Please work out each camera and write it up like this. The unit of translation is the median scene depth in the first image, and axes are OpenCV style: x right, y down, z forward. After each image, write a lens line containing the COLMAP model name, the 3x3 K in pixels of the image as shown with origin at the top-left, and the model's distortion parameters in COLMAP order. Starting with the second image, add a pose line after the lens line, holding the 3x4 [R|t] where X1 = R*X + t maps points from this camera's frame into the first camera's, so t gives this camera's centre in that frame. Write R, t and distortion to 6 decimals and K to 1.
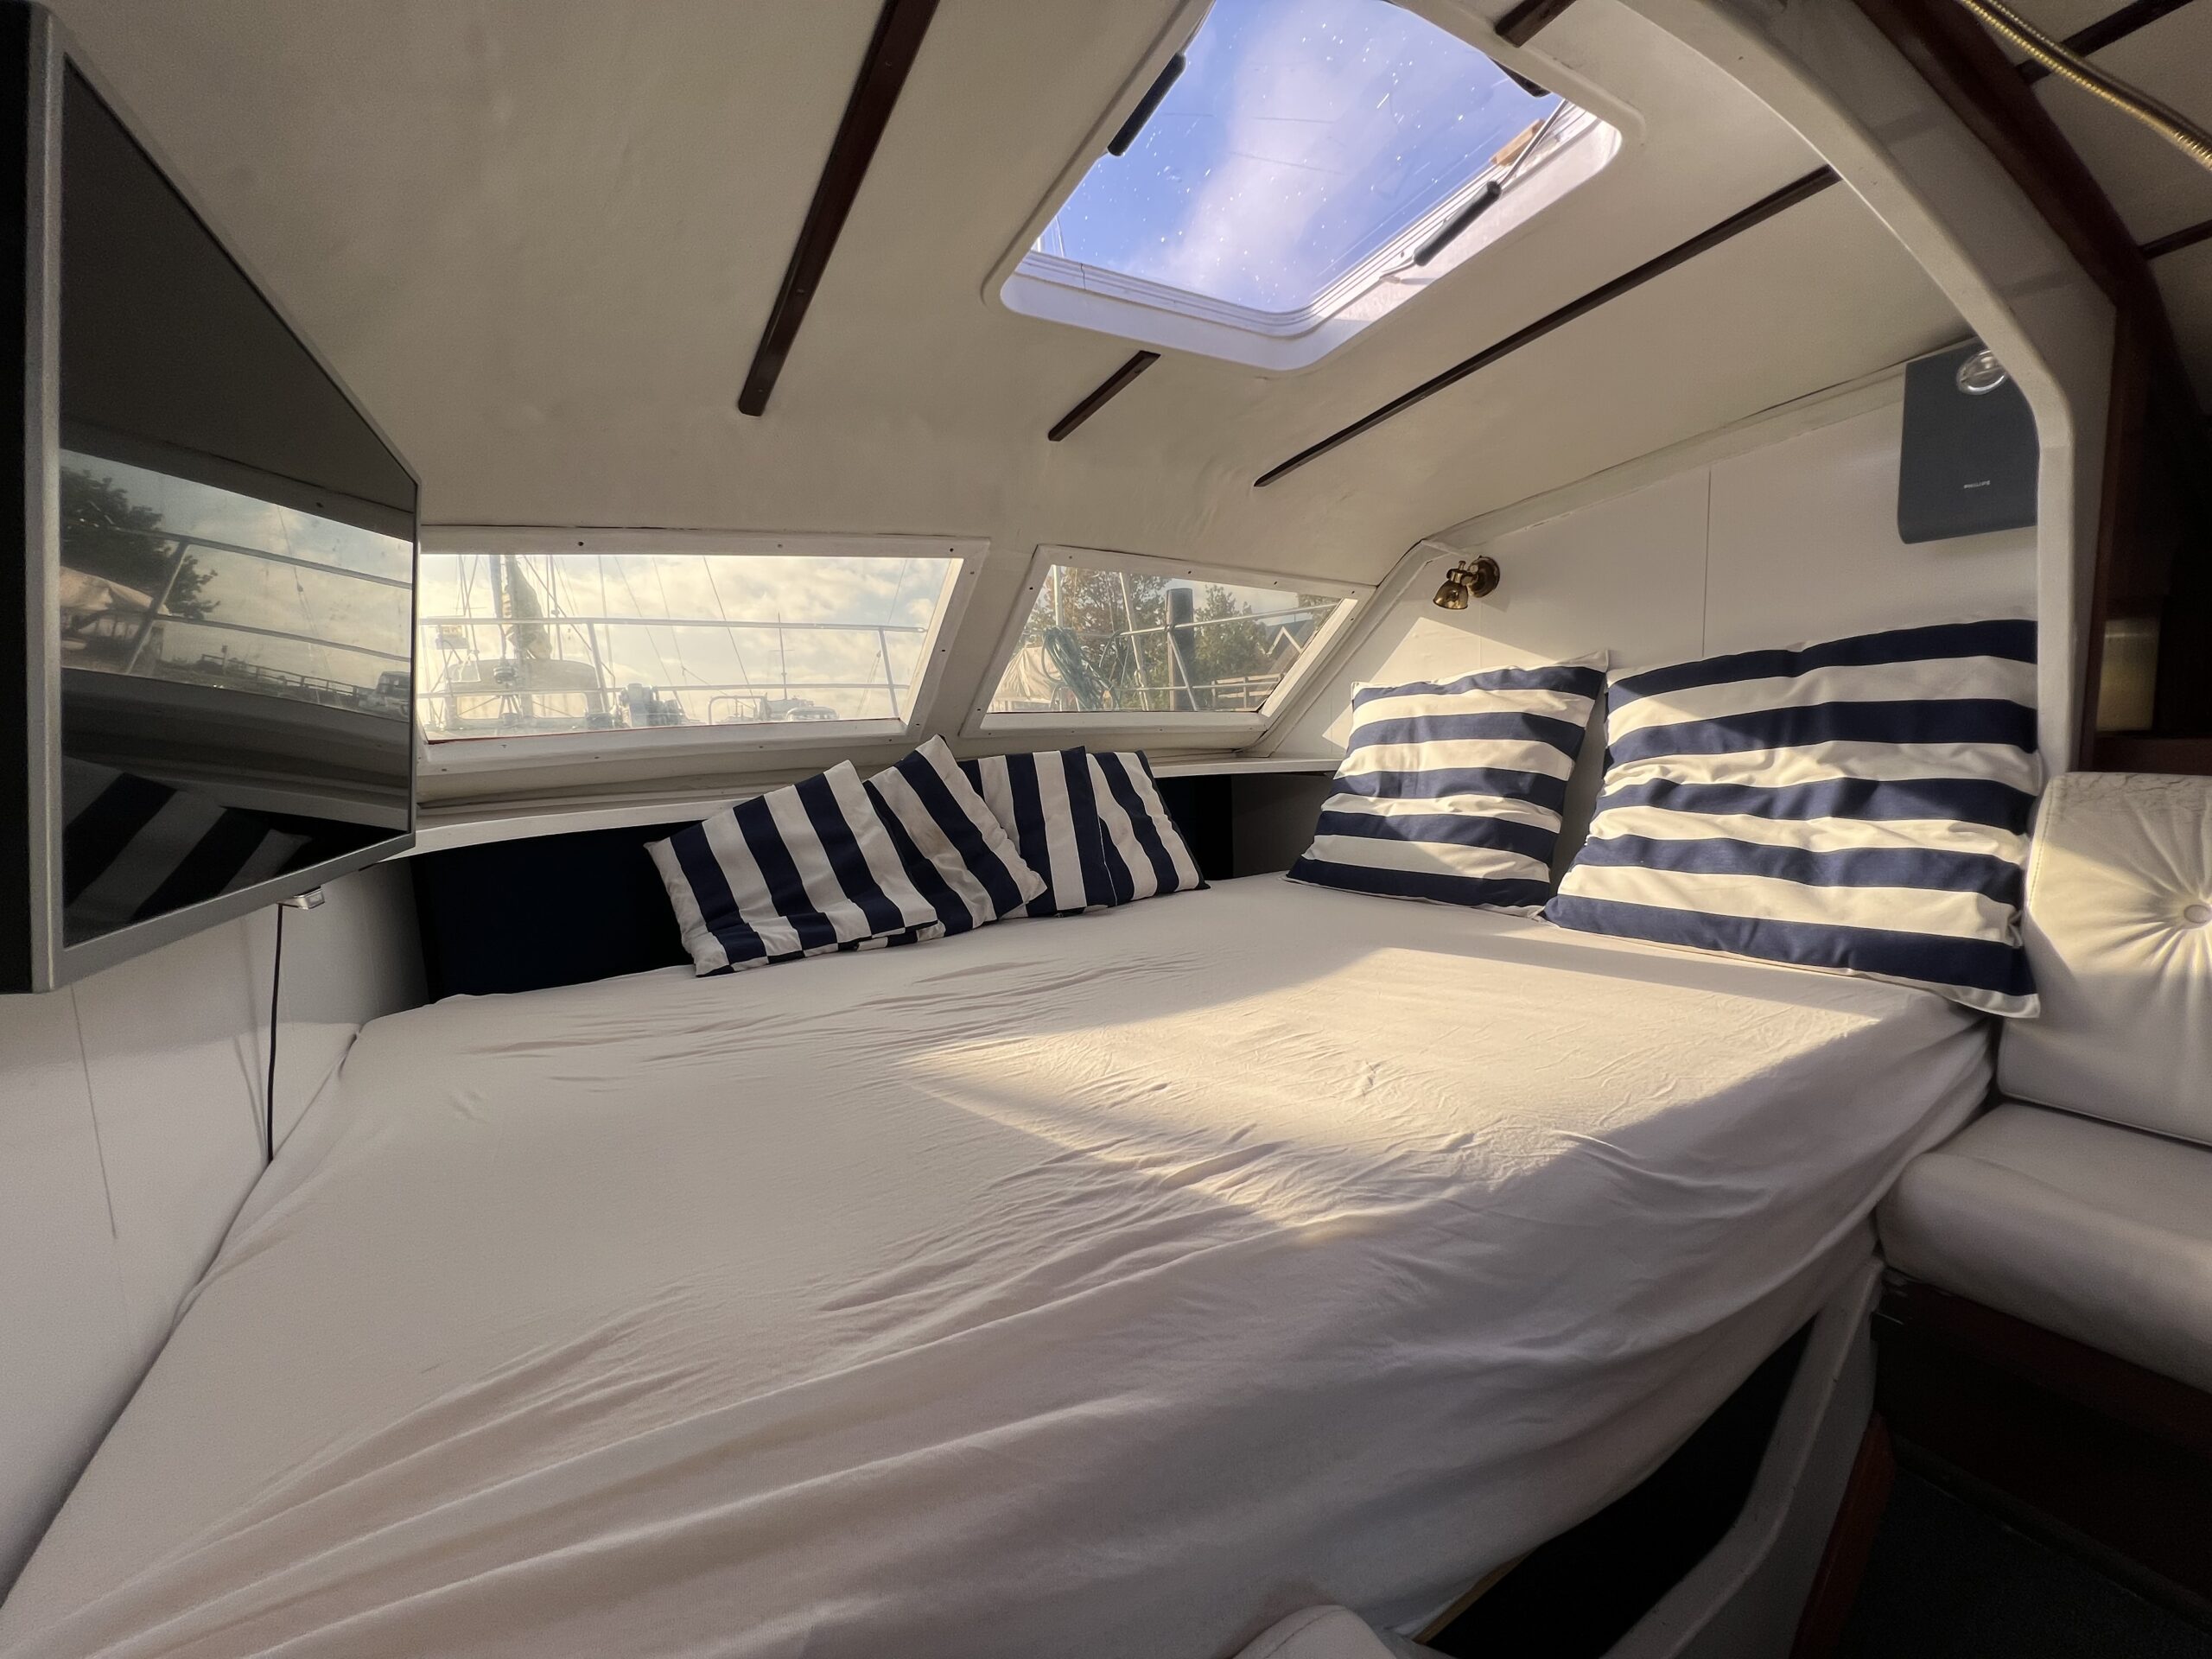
lens RADIAL K [[892.3, 0, 1101.0], [0, 892.3, 835.2], [0, 0, 1]] dist [-0.003823, 0.000909]
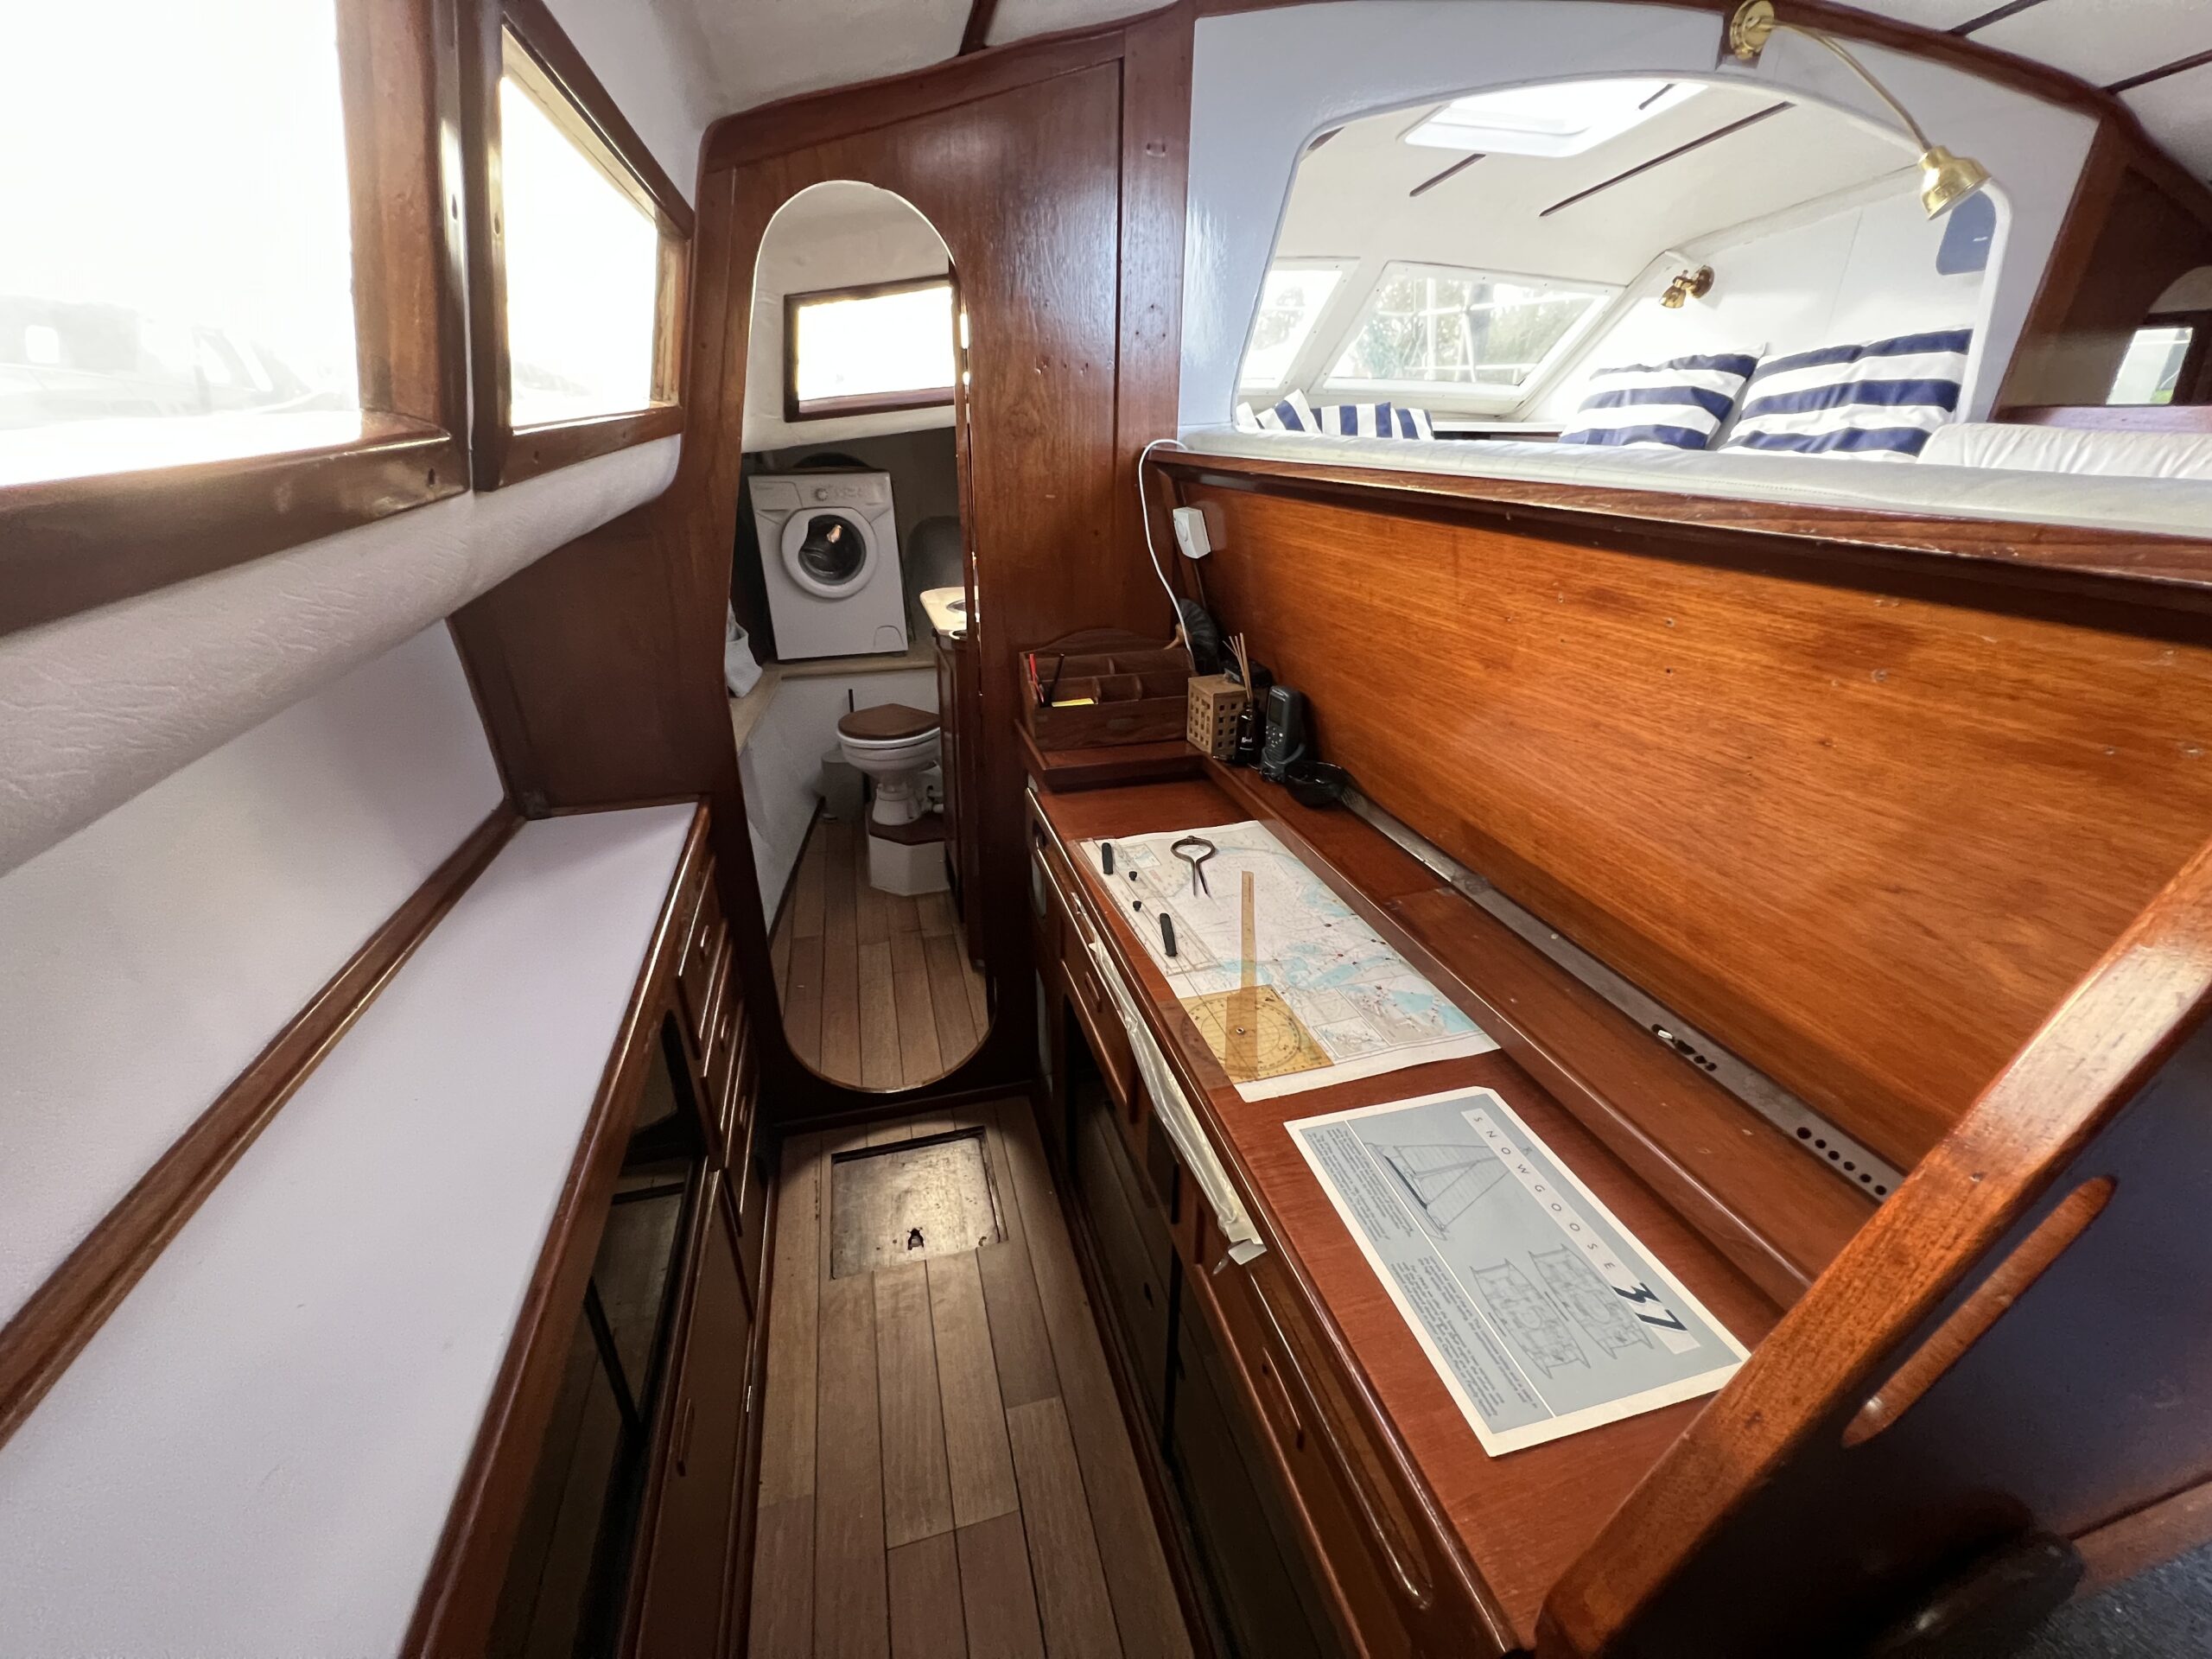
lens RADIAL K [[892.3, 0, 1098.9], [0, 892.3, 830.7], [0, 0, 1]] dist [-0.003823, 0.000909]
pose [[0.964040, 0.146836, -0.221508, -0.061624], [-0.071171, 0.945700, 0.317152, 0.167744], [0.256049, -0.289982, 0.922144, -0.870469]]
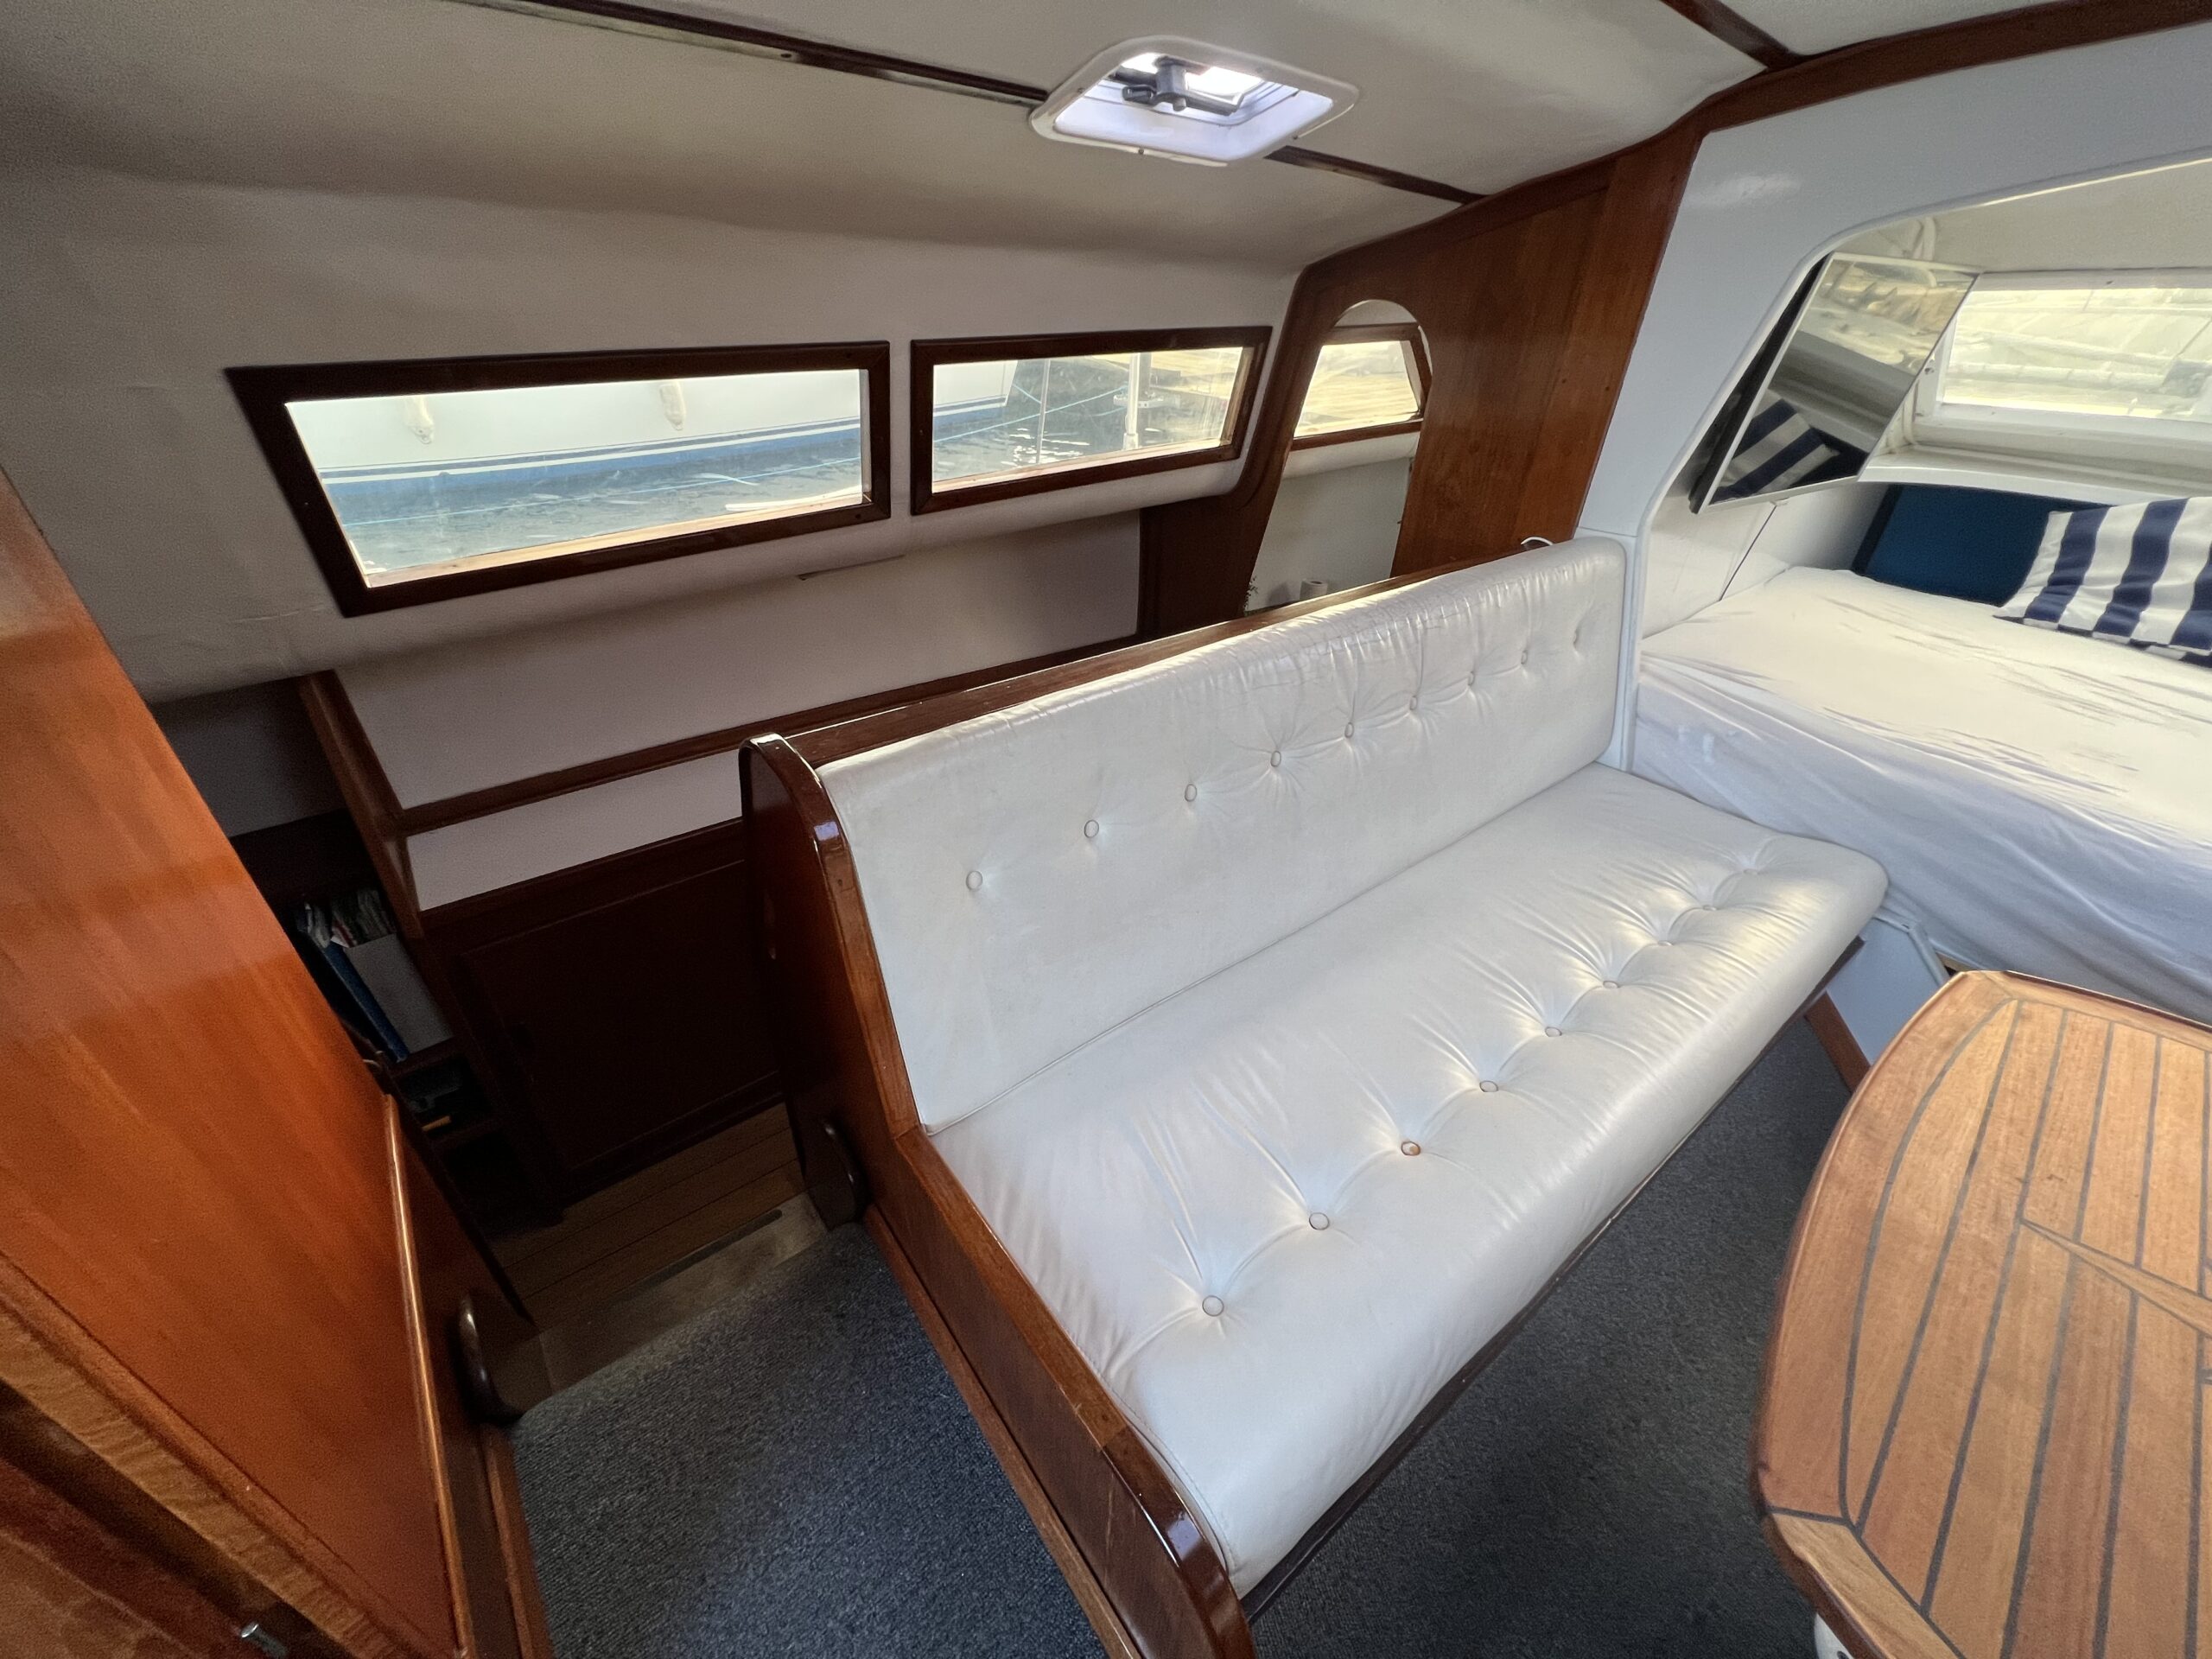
lens RADIAL K [[892.3, 0, 1103.0], [0, 892.3, 823.9], [0, 0, 1]] dist [-0.003823, 0.000909]
pose [[0.122771, 0.574109, -0.809522, 0.601644], [-0.150654, 0.817021, 0.556579, -0.125335], [0.980934, 0.053626, 0.186798, -0.555009]]
